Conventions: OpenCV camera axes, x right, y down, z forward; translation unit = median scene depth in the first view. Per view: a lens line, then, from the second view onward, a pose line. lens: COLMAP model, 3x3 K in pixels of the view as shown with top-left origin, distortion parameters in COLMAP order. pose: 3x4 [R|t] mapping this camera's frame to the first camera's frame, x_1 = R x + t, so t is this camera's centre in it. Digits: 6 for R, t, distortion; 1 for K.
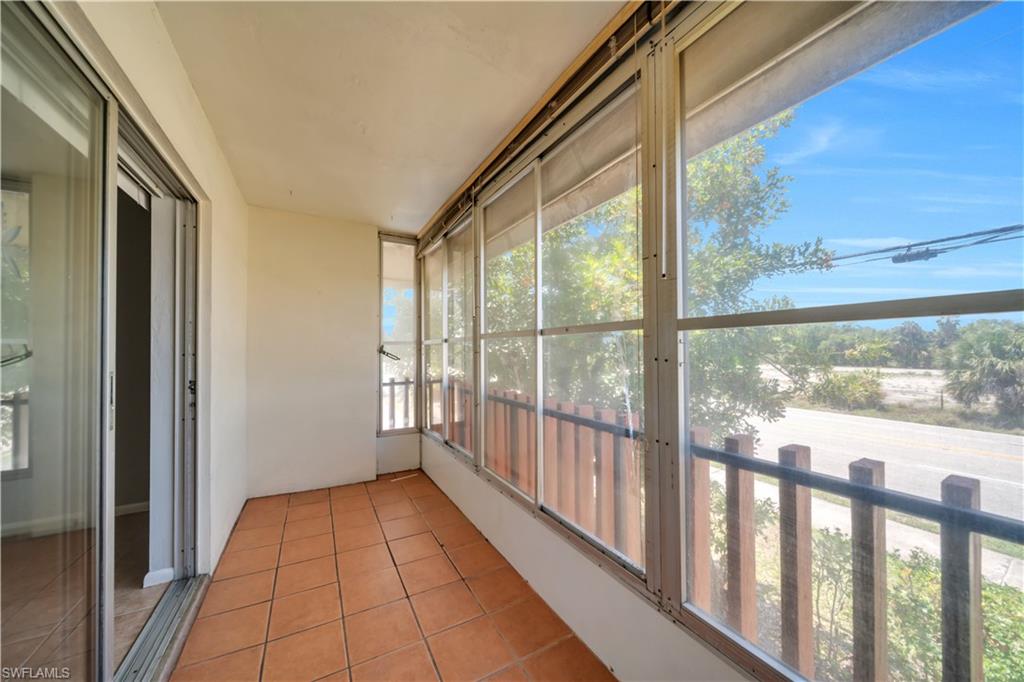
lens RADIAL K [[356.0, 0, 510.3], [0, 356.0, 343.8], [0, 0, 1]] dist [0.000373, -0.000001]
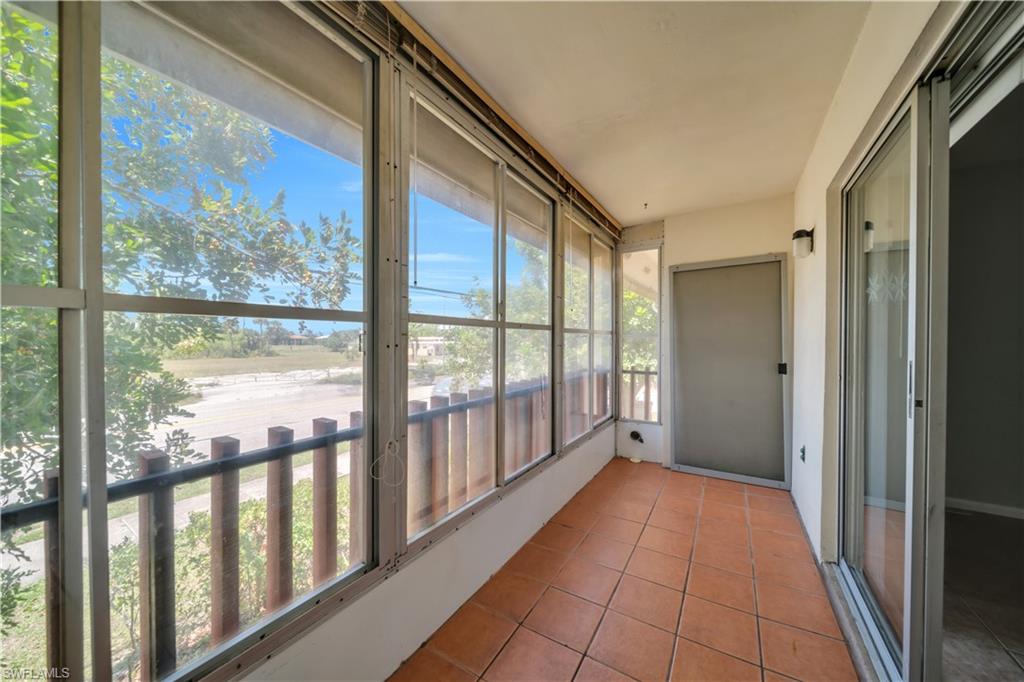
lens RADIAL K [[356.0, 0, 510.3], [0, 356.0, 343.8], [0, 0, 1]] dist [0.000373, -0.000001]
pose [[-0.481724, -0.012271, 0.876237, -0.780330], [-0.017467, 0.999838, 0.004399, 0.014051], [-0.876149, -0.013186, -0.481860, 1.337466]]
